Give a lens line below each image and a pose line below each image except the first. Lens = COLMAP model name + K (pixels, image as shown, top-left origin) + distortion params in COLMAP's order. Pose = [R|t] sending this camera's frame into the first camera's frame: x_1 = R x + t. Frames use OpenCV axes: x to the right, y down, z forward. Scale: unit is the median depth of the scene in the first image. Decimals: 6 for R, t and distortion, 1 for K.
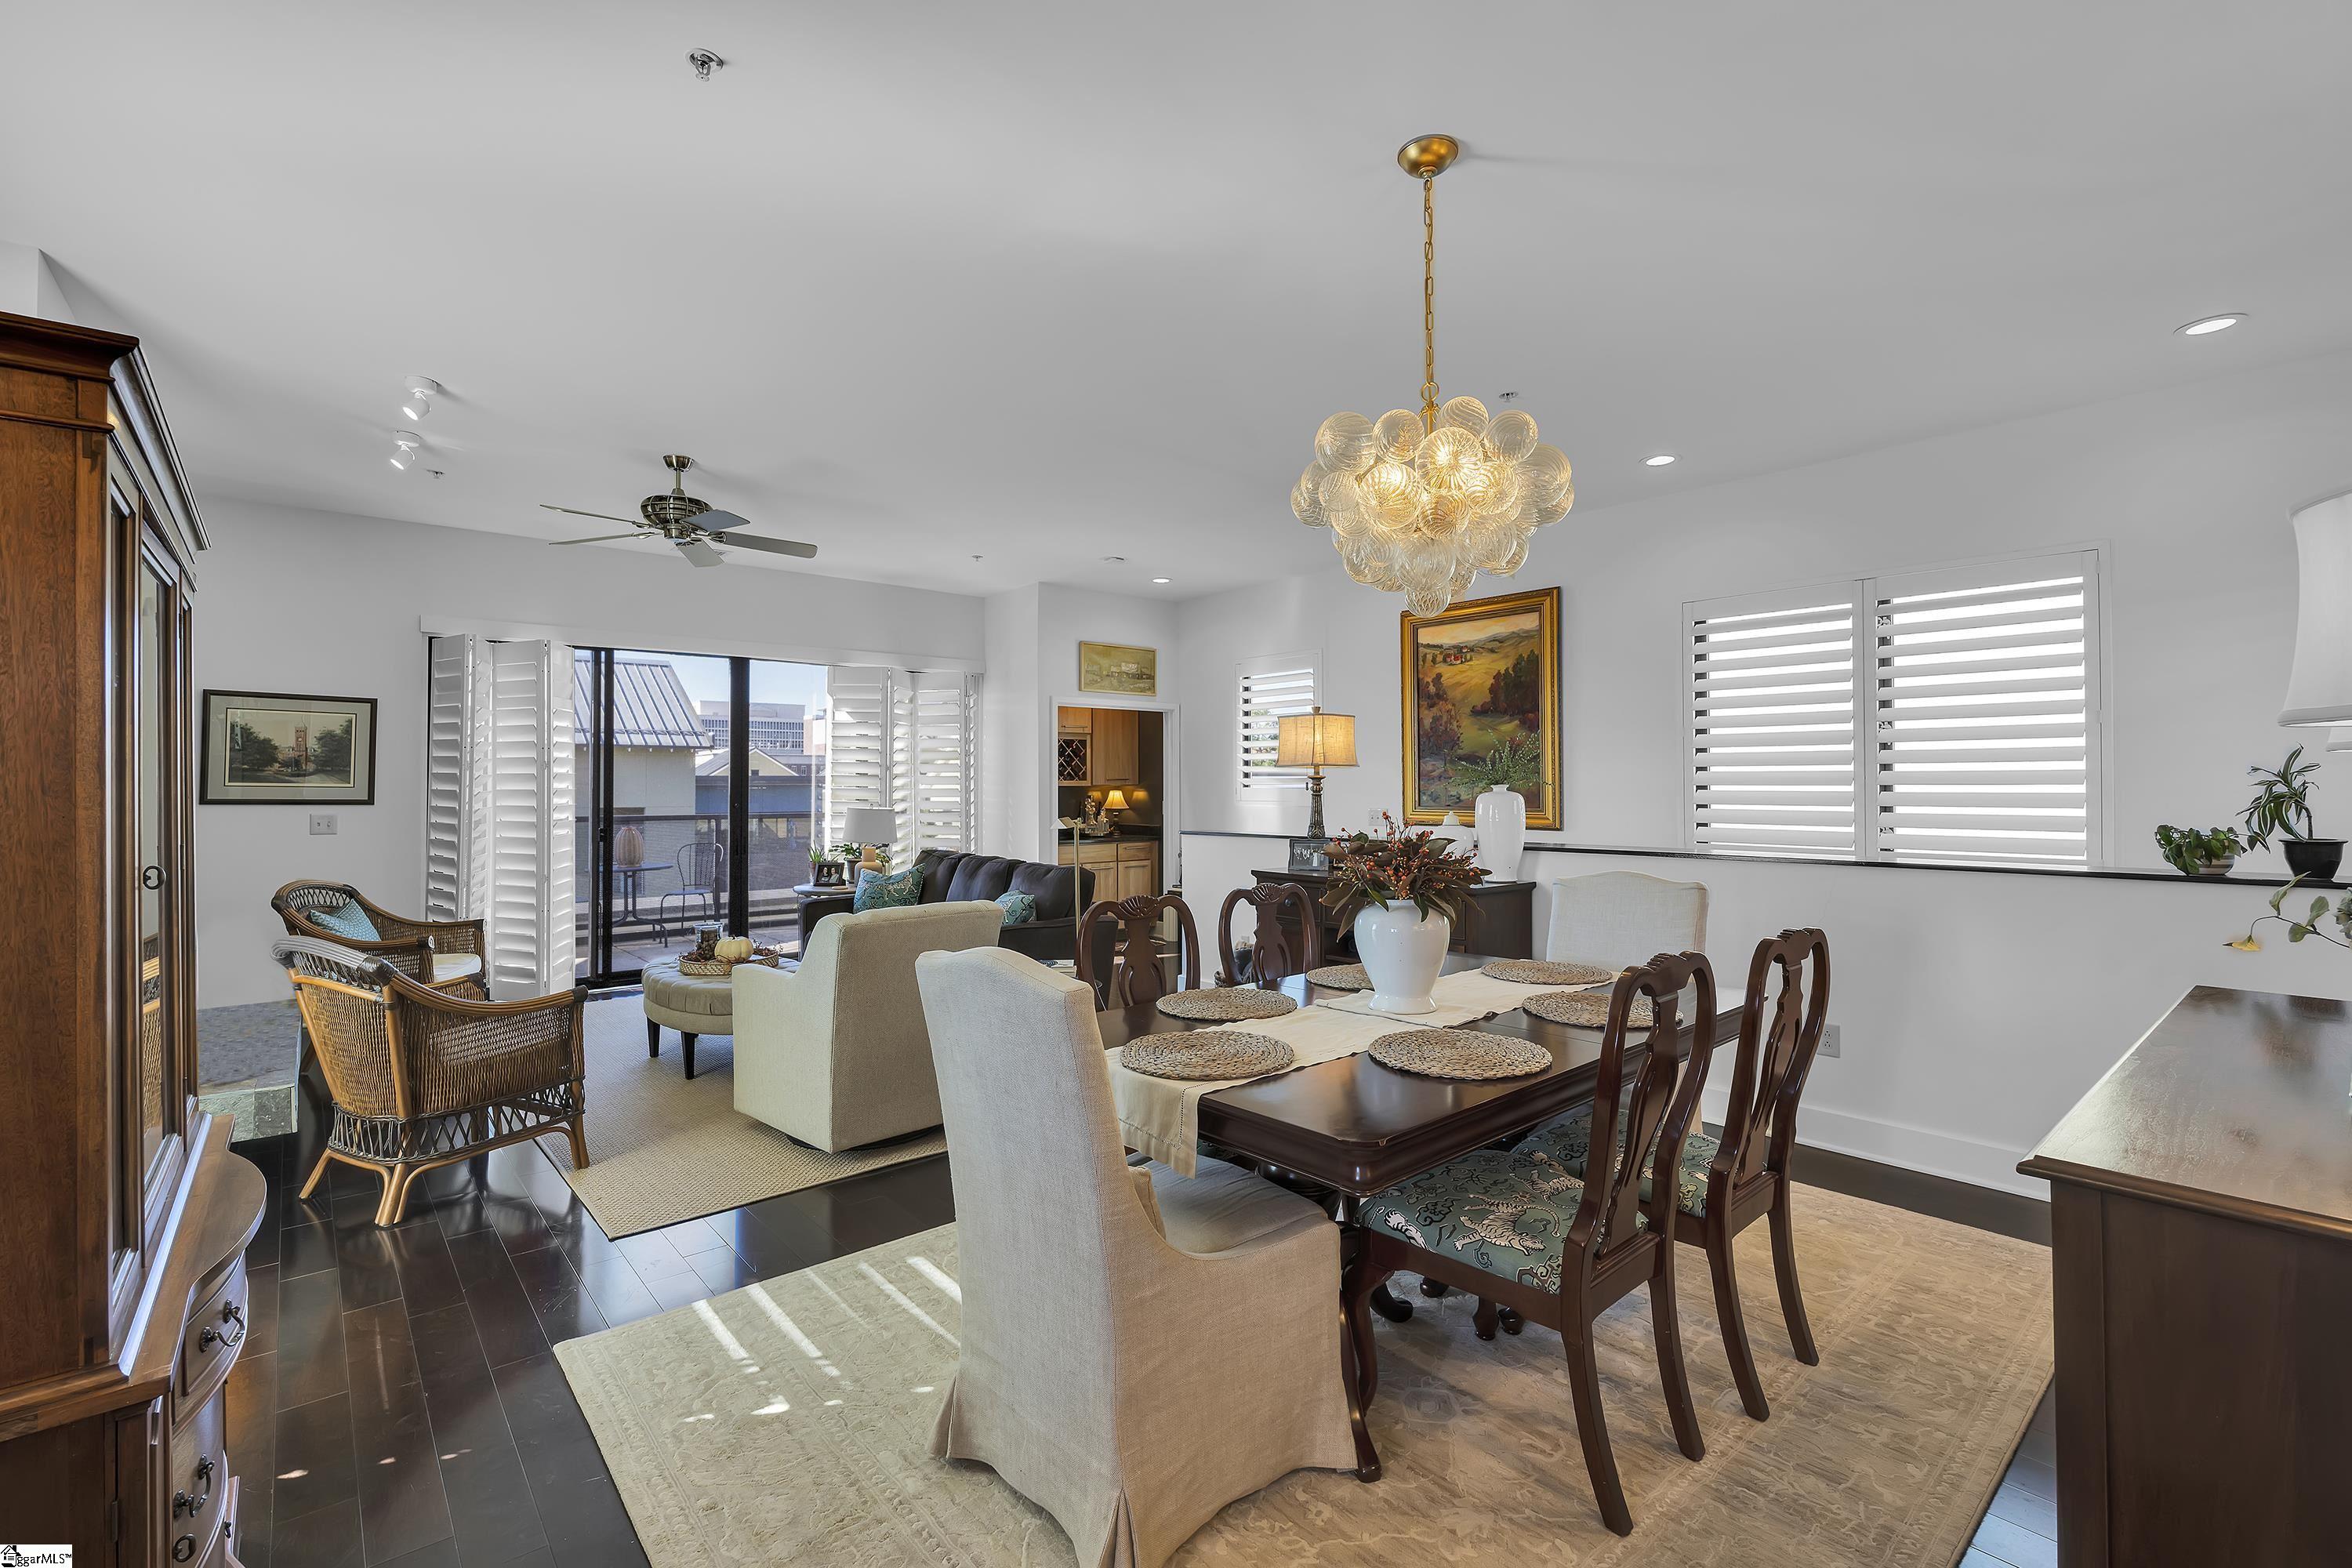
lens RADIAL K [[1042.5, 0, 1176.1], [0, 1042.5, 764.2], [0, 0, 1]] dist [-0.002156, 0.000091]
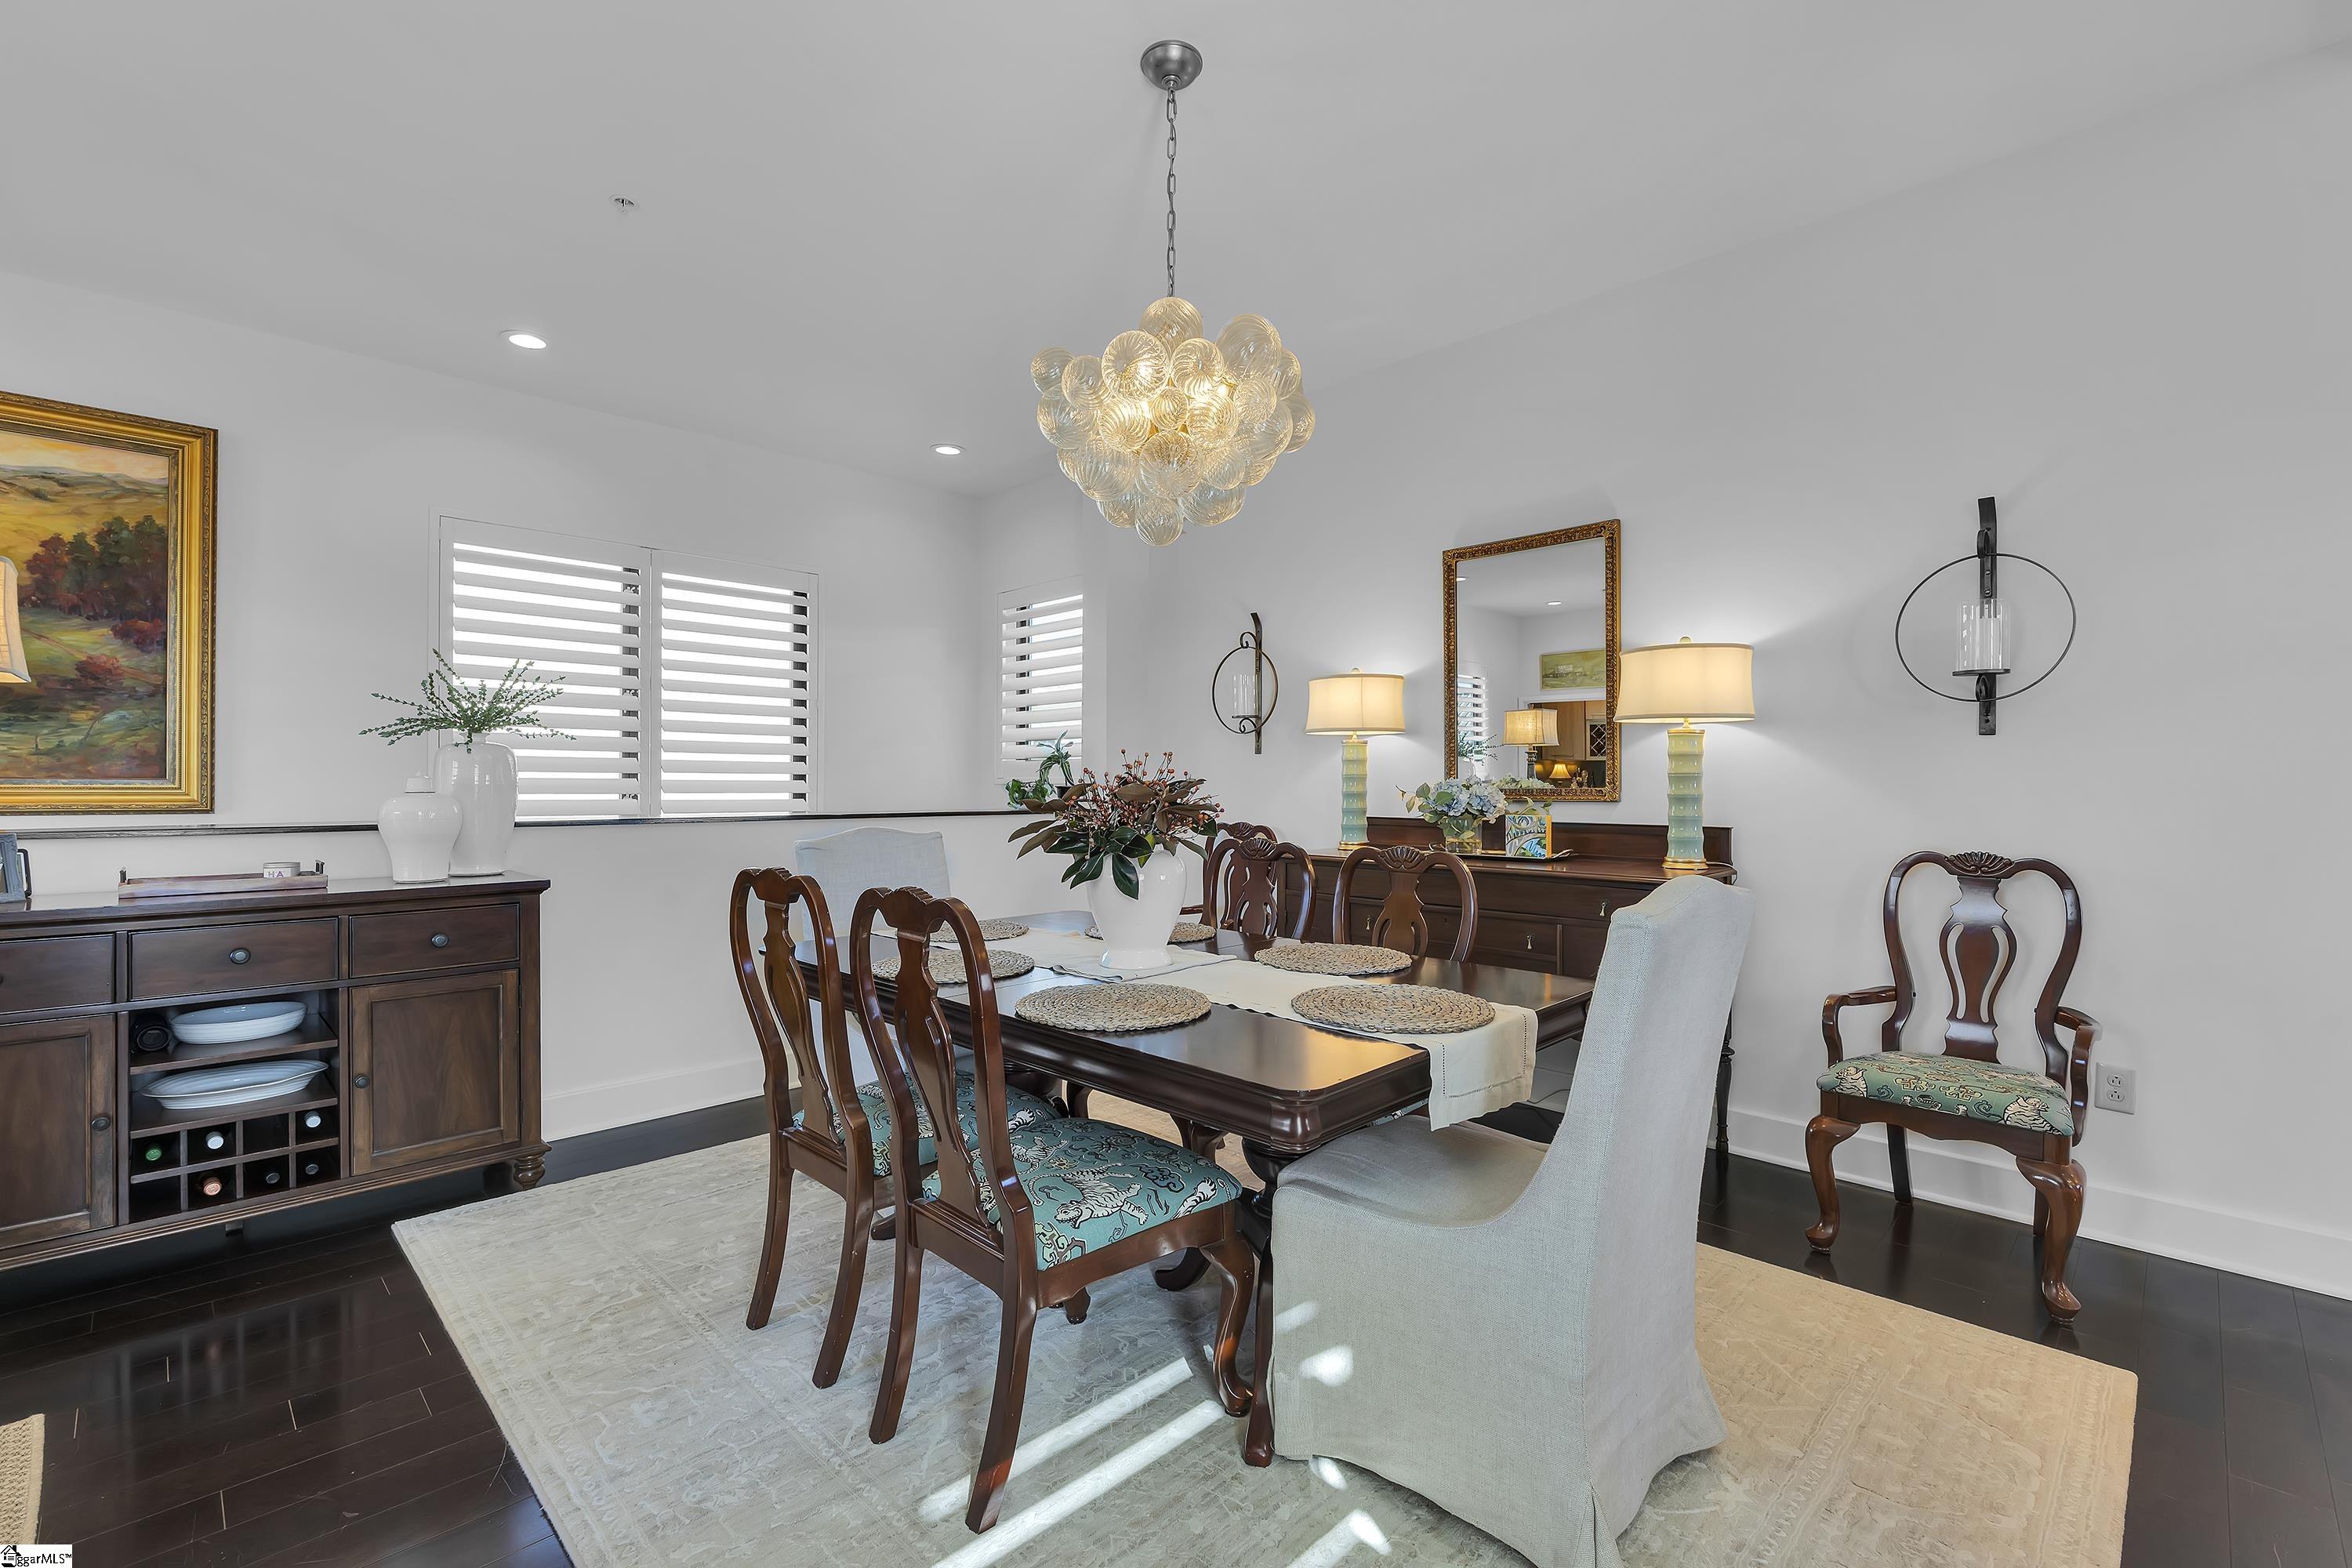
lens RADIAL K [[1023.6, 0, 1165.2], [0, 1023.6, 777.0], [0, 0, 1]] dist [-0.003185, -0.000641]
pose [[-0.076159, 0.007190, 0.997070, -0.290393], [-0.023634, 0.999680, -0.009014, 0.033249], [-0.996816, -0.024251, -0.075965, 0.445529]]
